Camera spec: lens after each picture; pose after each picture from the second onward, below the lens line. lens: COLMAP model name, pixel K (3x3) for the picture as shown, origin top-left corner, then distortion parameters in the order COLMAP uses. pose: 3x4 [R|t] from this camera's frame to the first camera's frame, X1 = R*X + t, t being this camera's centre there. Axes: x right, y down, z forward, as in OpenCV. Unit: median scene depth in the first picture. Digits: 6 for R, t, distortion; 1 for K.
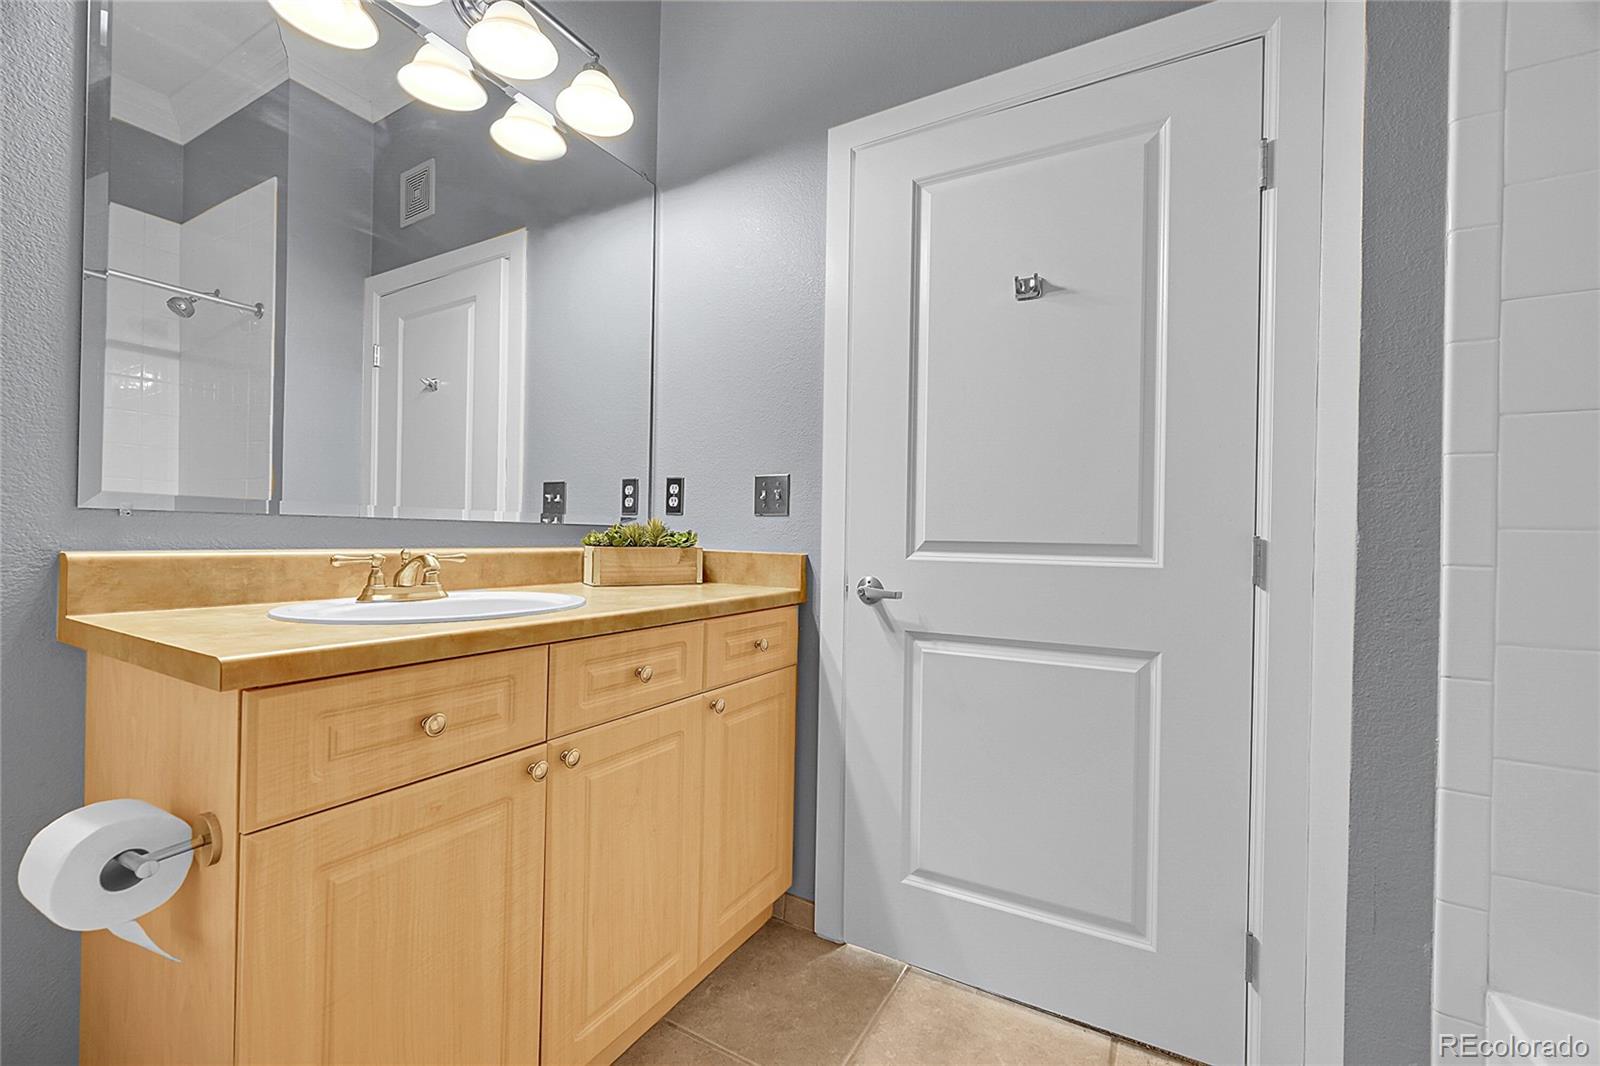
lens RADIAL K [[674.6, 0, 808.6], [0, 674.6, 535.8], [0, 0, 1]] dist [-0.001261, 0.000435]
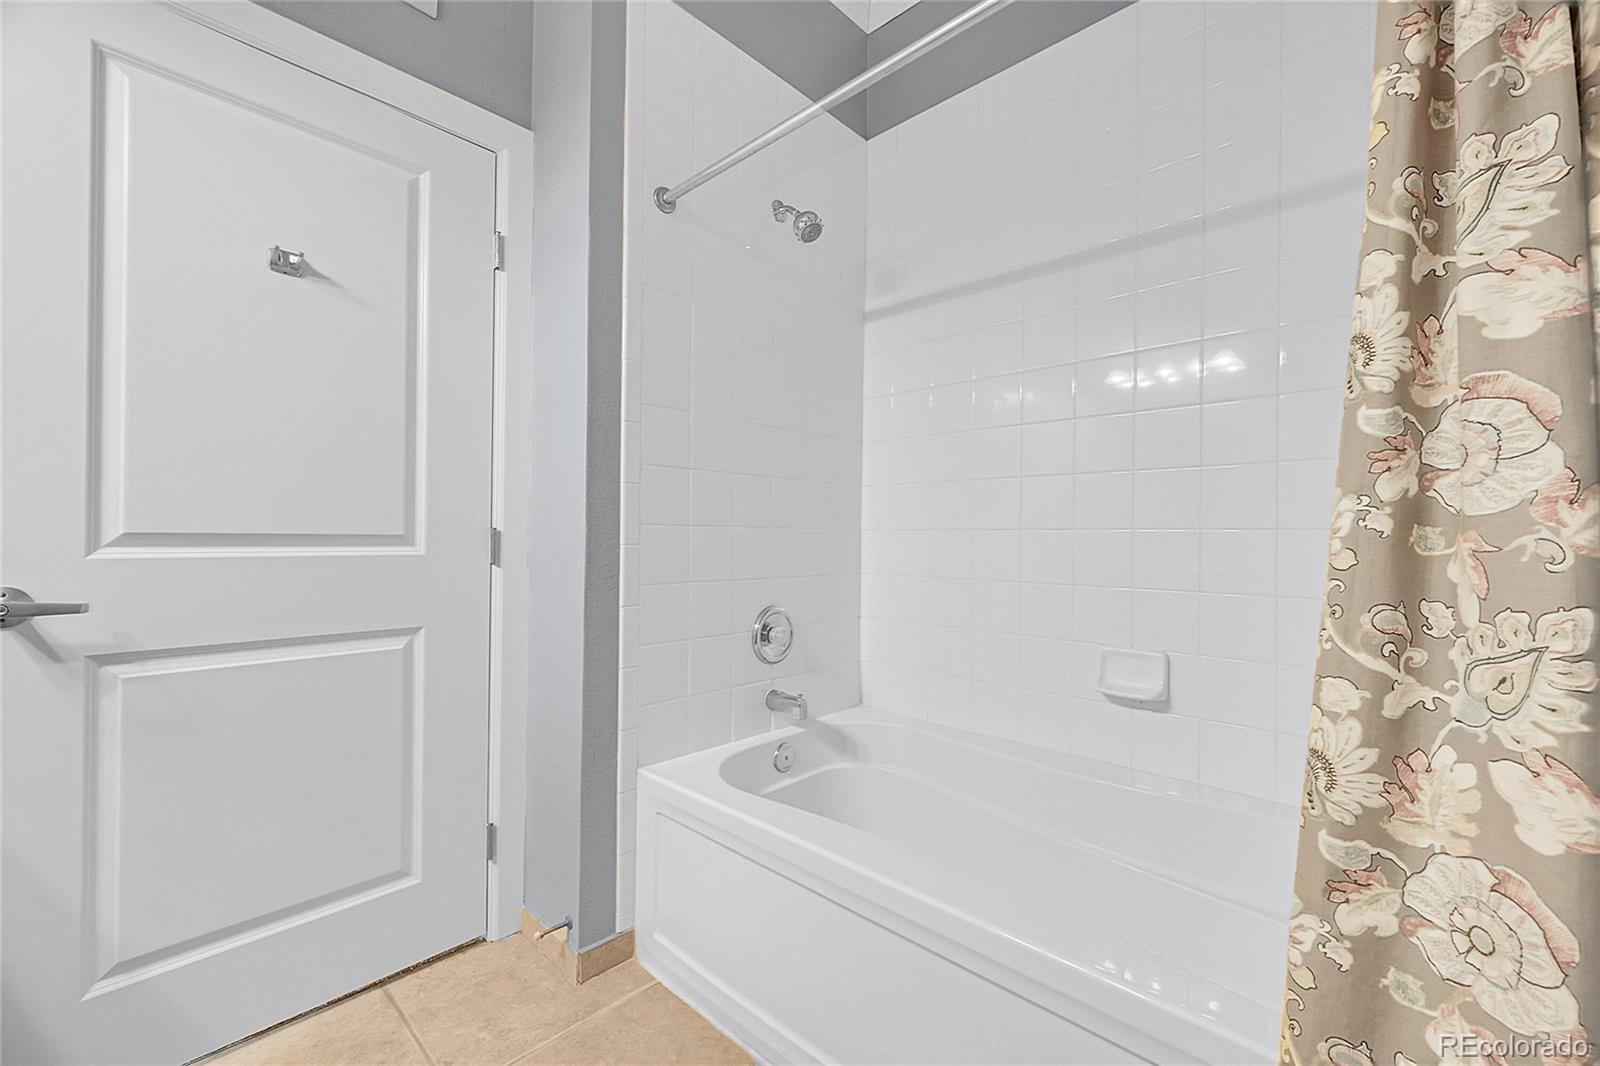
lens RADIAL K [[729.7, 0, 800.0], [0, 729.7, 533.0], [0, 0, 1]] dist [-0.001159, -0.000137]
pose [[0.195273, -0.010677, 0.980691, -0.492686], [-0.008374, 0.999886, 0.012553, -0.009374], [-0.980713, -0.010664, 0.195162, 0.091913]]
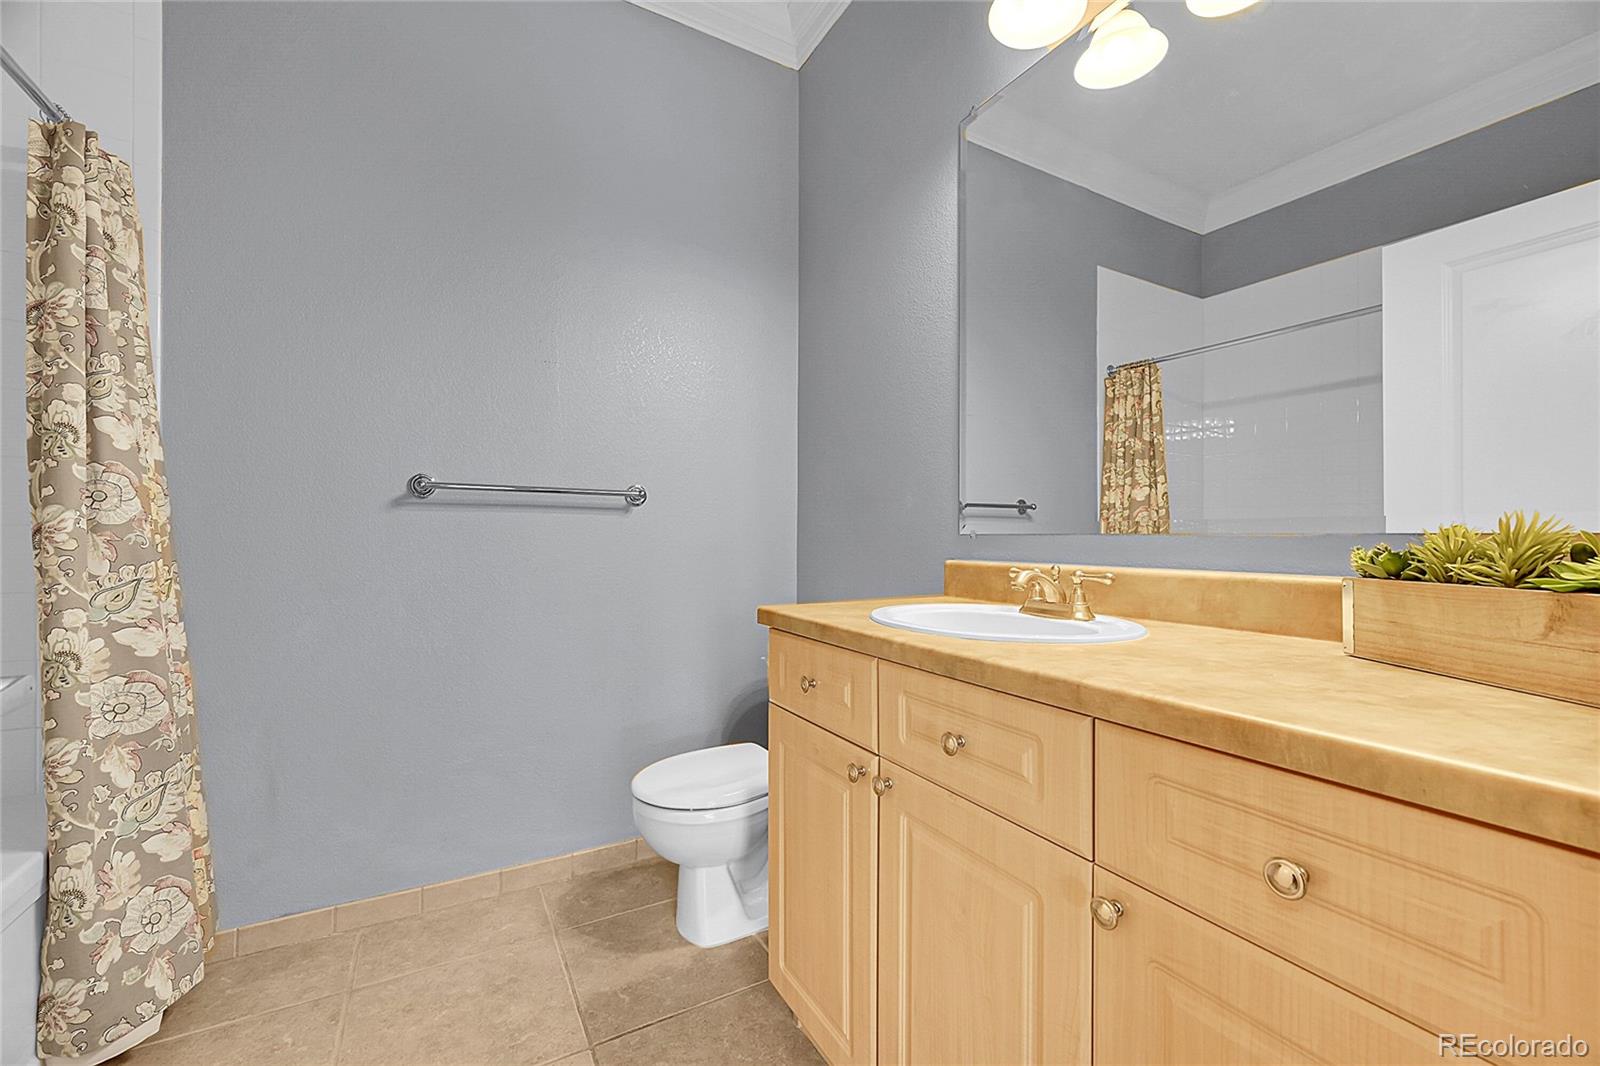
lens RADIAL K [[674.6, 0, 808.6], [0, 674.6, 535.8], [0, 0, 1]] dist [-0.001261, 0.000435]
pose [[-0.528460, -0.025349, -0.848580, 0.449034], [-0.015959, 0.999674, -0.019924, 0.002407], [0.848808, 0.003014, -0.528692, 1.251718]]
